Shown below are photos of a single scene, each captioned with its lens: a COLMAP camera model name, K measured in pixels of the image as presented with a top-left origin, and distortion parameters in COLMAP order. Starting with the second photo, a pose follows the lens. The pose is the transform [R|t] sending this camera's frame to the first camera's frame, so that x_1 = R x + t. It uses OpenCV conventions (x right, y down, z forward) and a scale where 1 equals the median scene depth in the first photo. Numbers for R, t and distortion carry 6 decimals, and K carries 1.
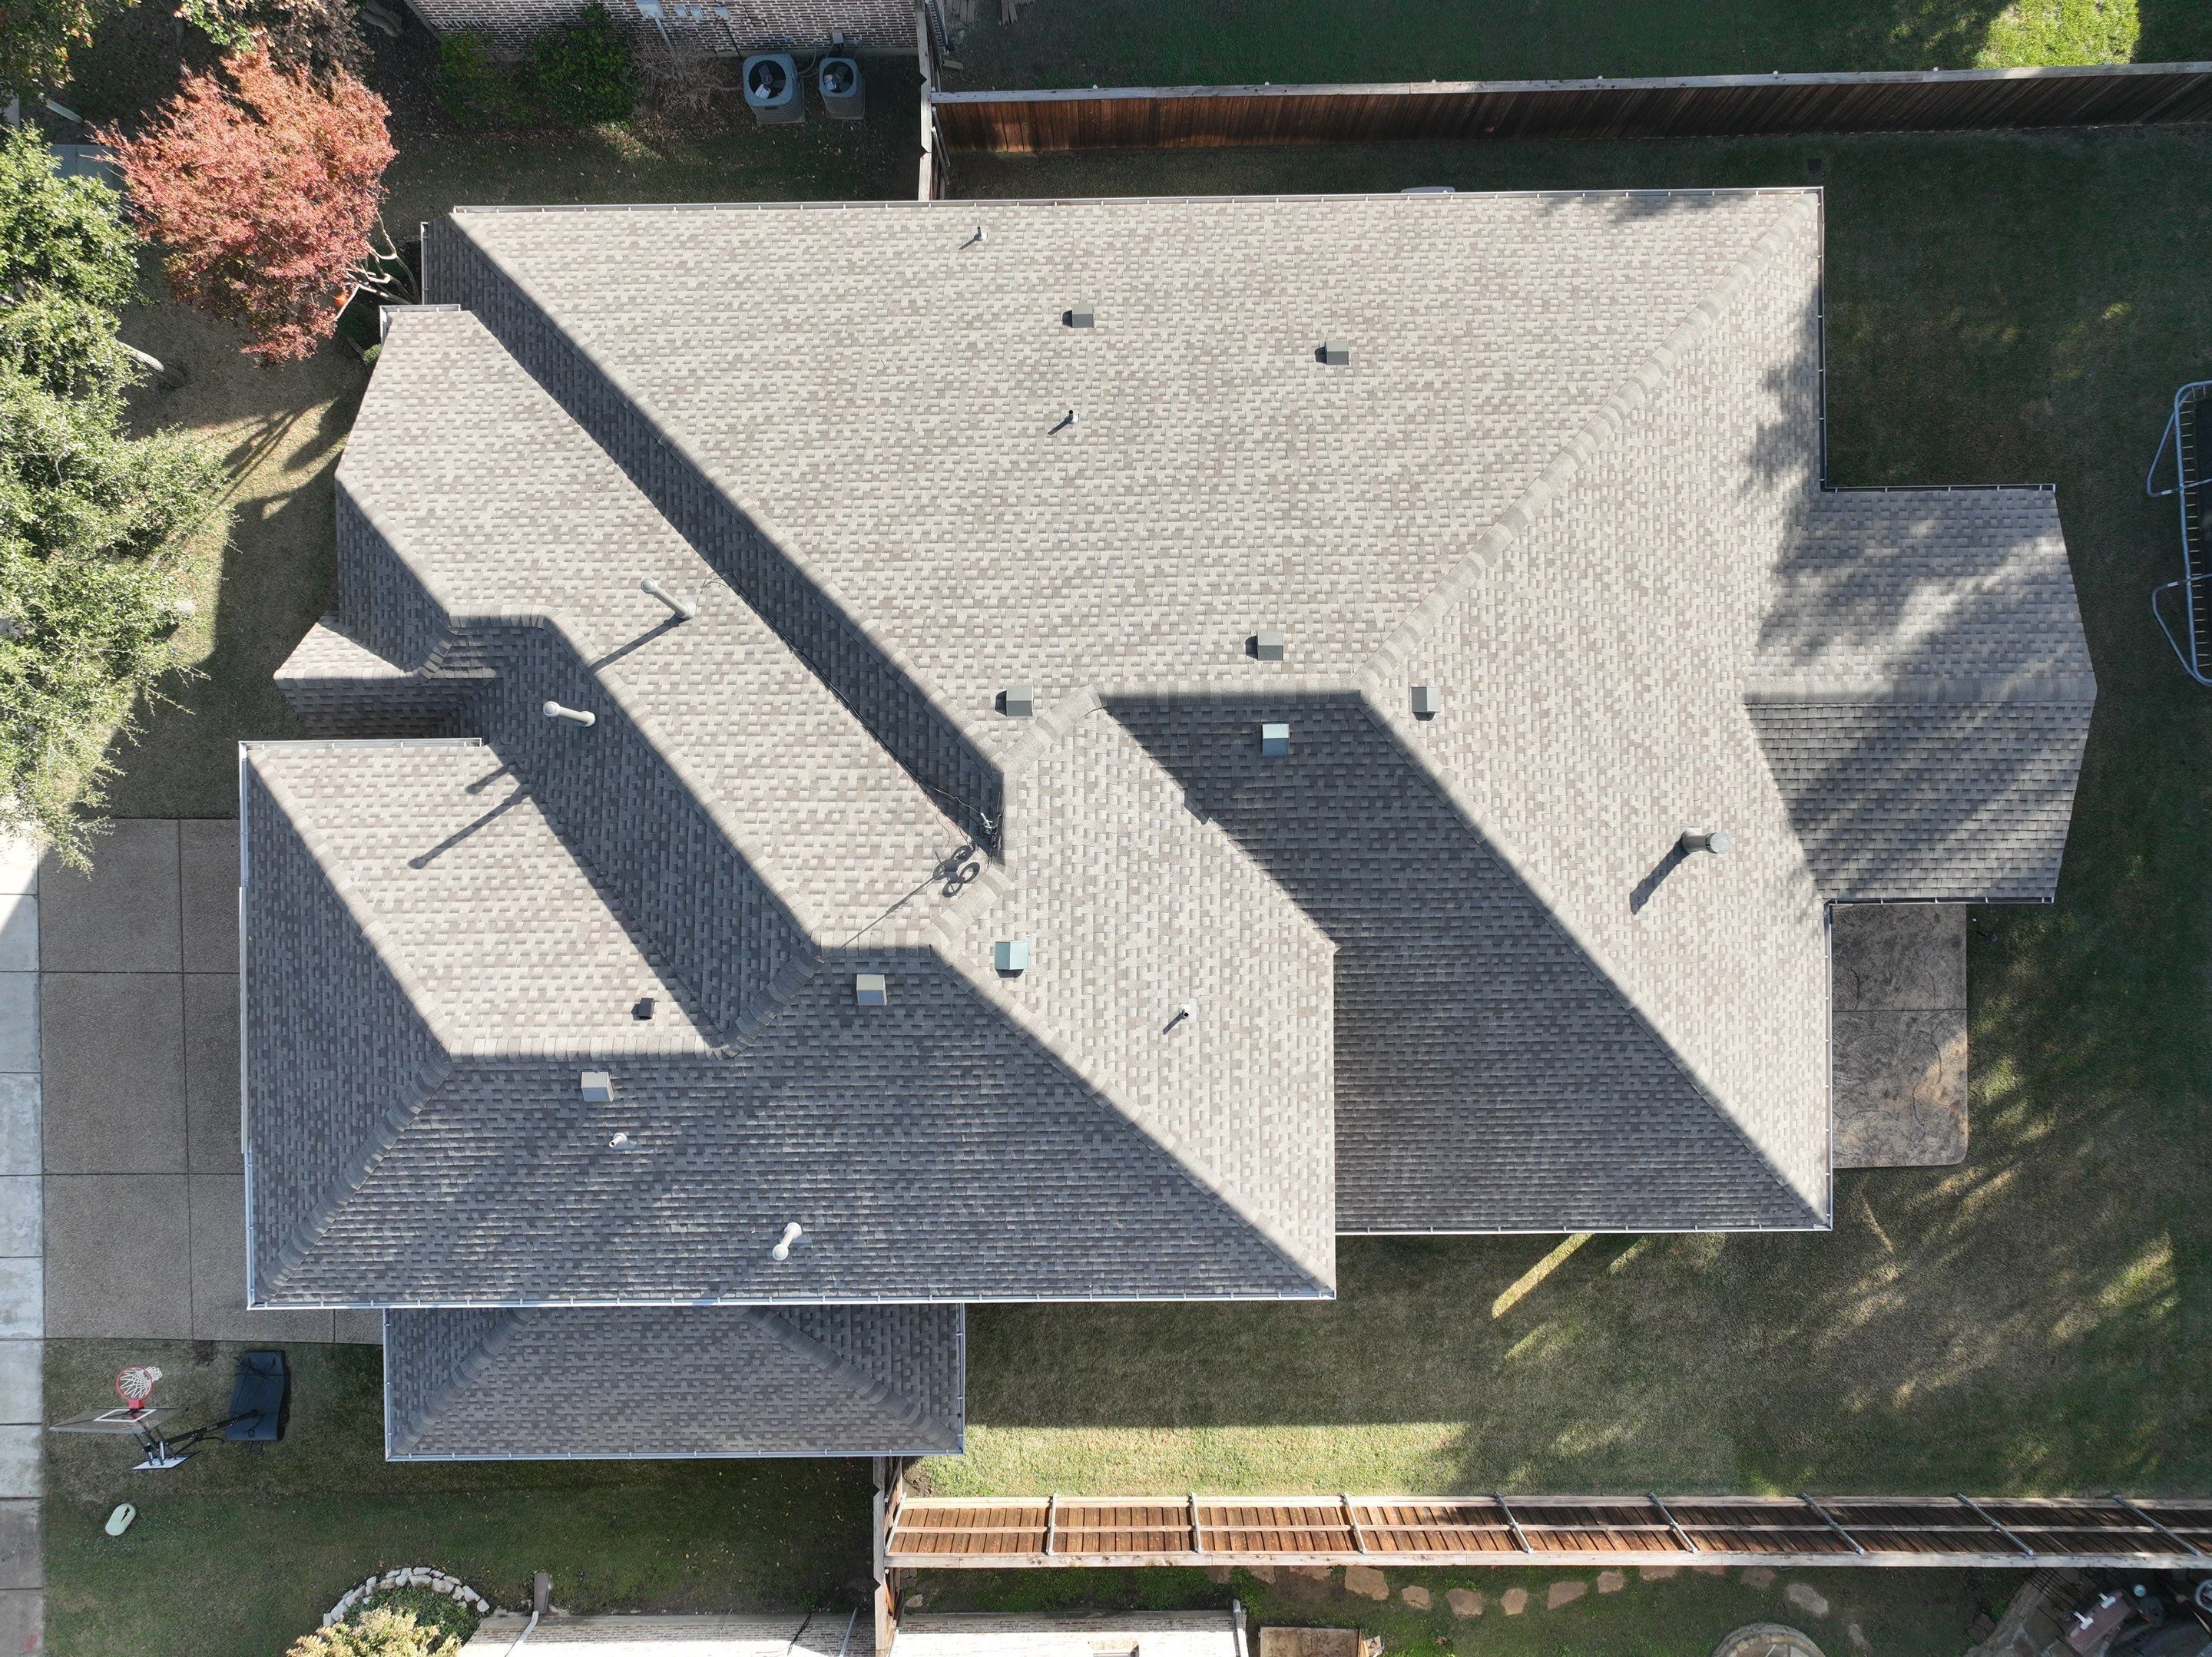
lens RADIAL K [[1532.8, 0, 1106.0], [0, 1532.8, 828.5], [0, 0, 1]] dist [0.002937, -0.001119]
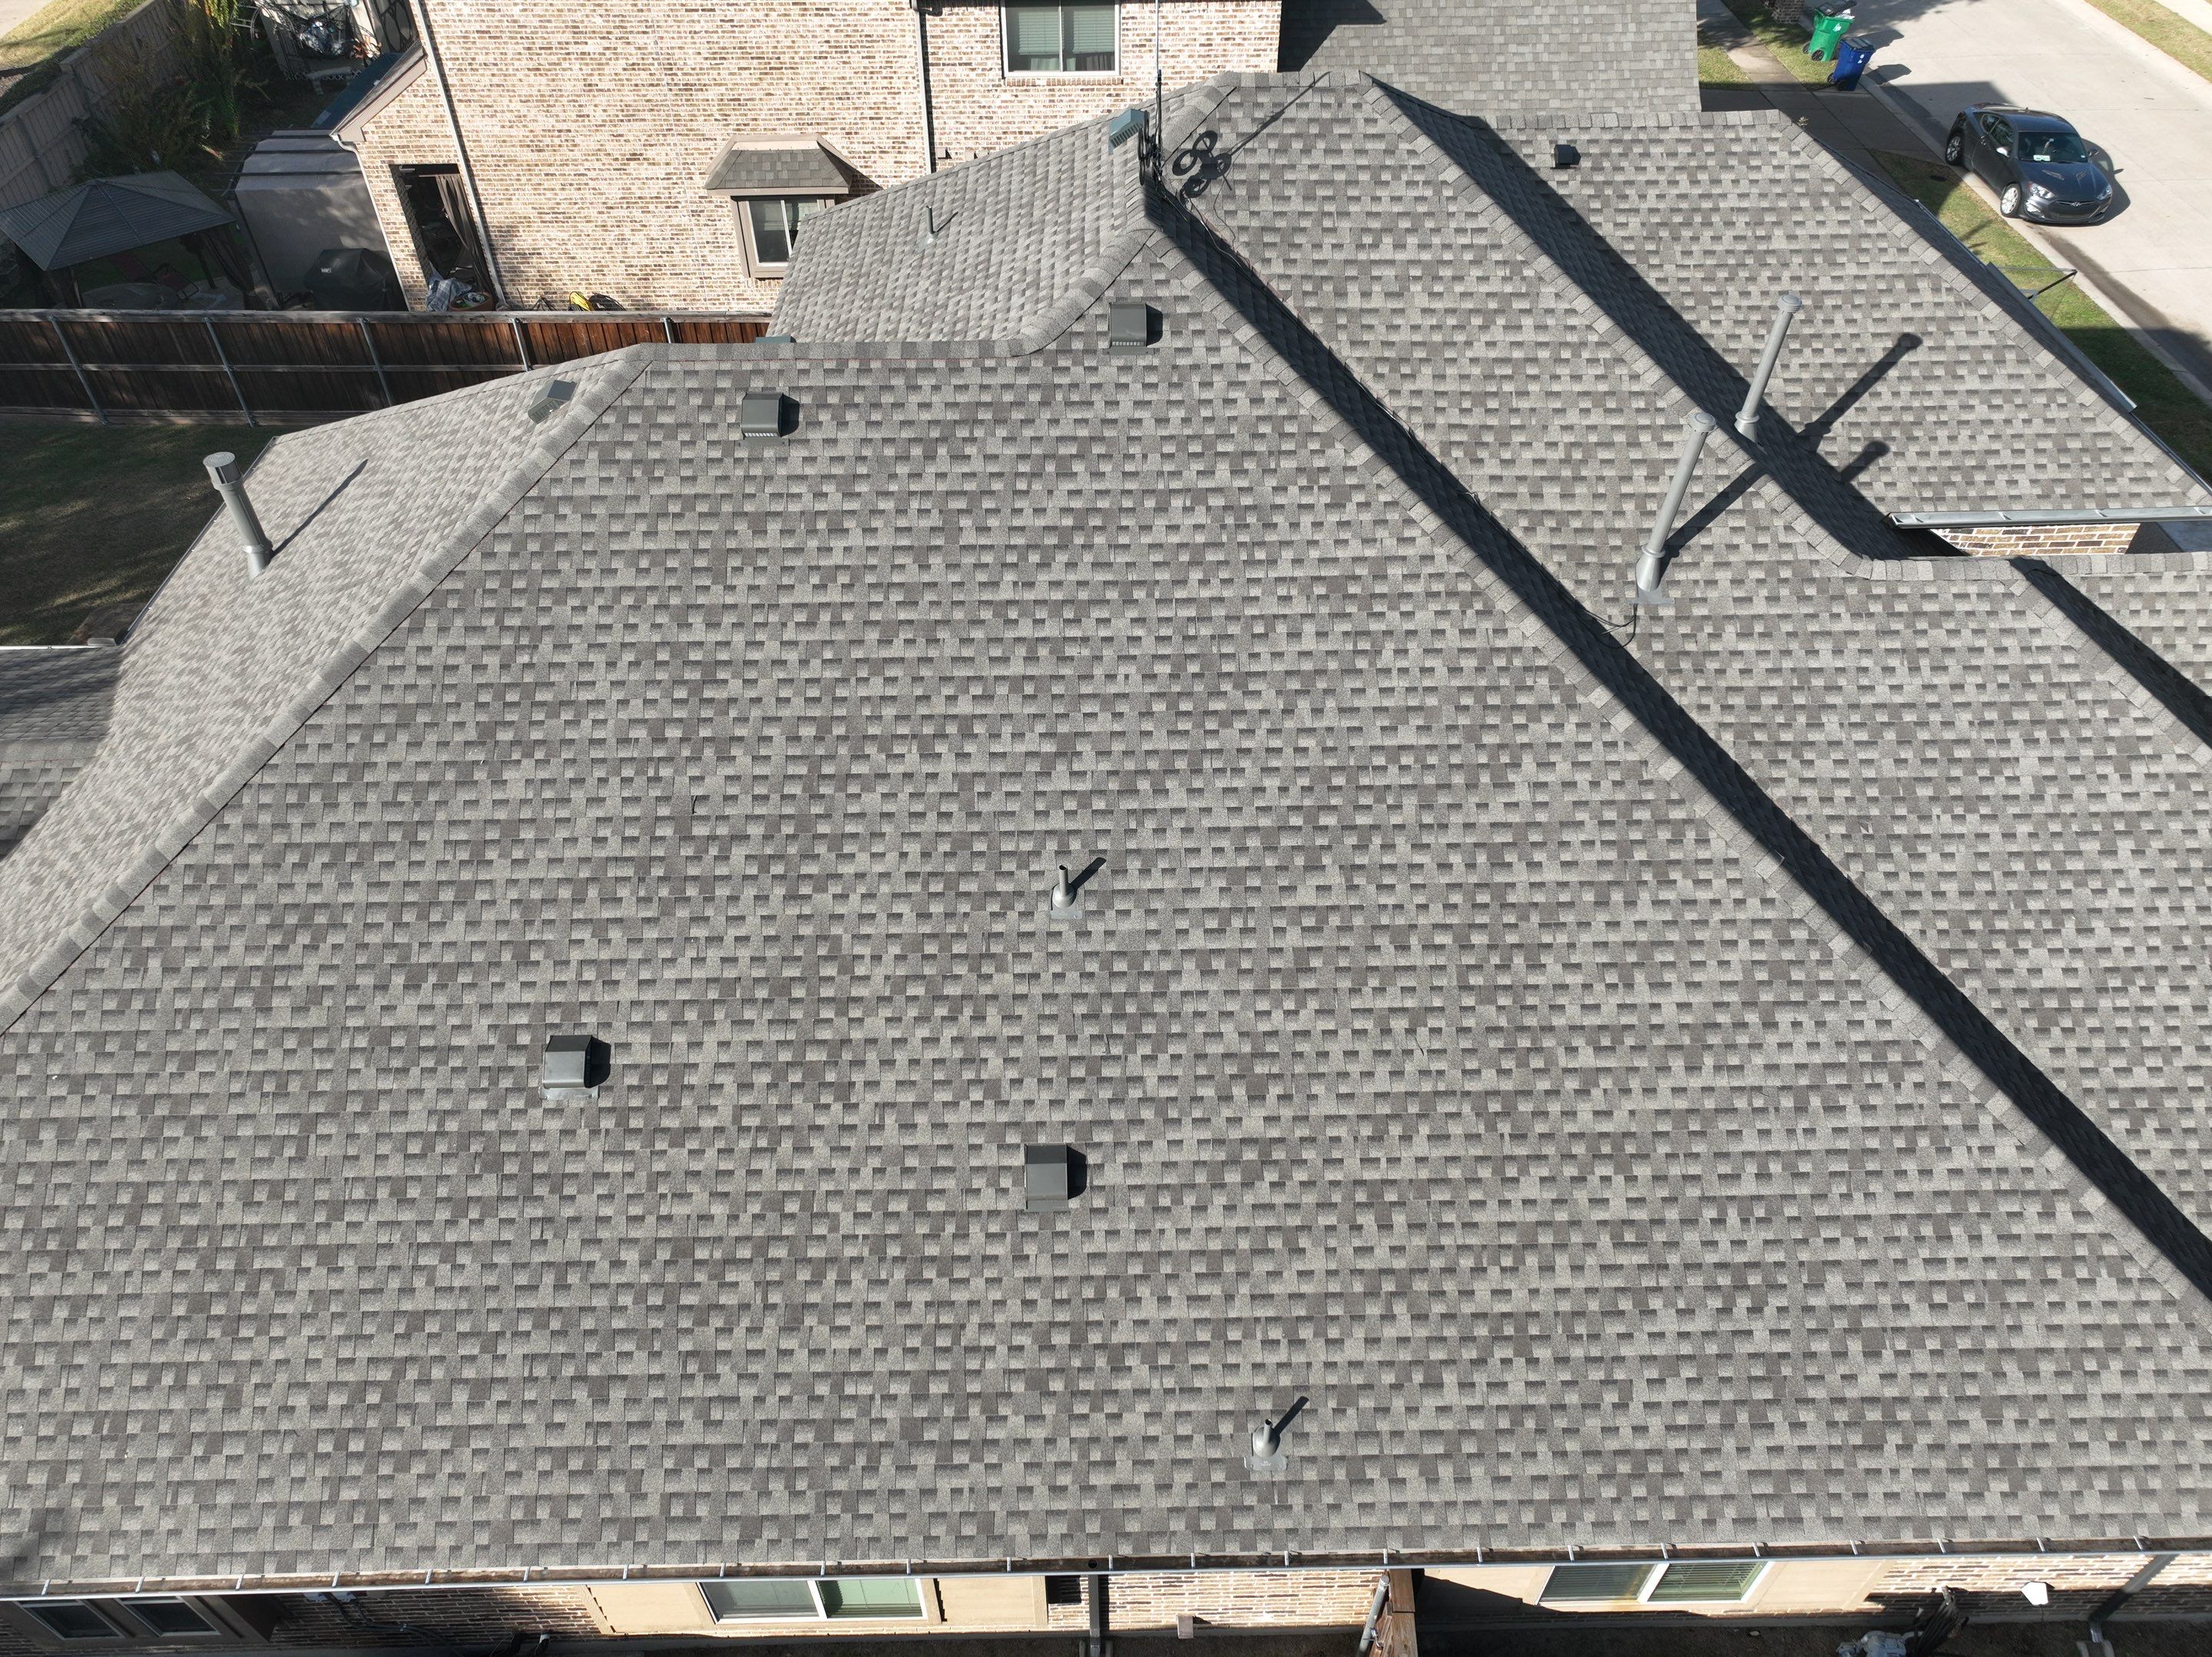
lens RADIAL K [[1532.8, 0, 1106.0], [0, 1532.8, 828.5], [0, 0, 1]] dist [0.002937, -0.001119]
pose [[-0.999927, 0.011592, 0.003527, -0.042056], [-0.005572, -0.698411, 0.715675, -0.685139], [0.010759, 0.715603, 0.698424, 0.616489]]
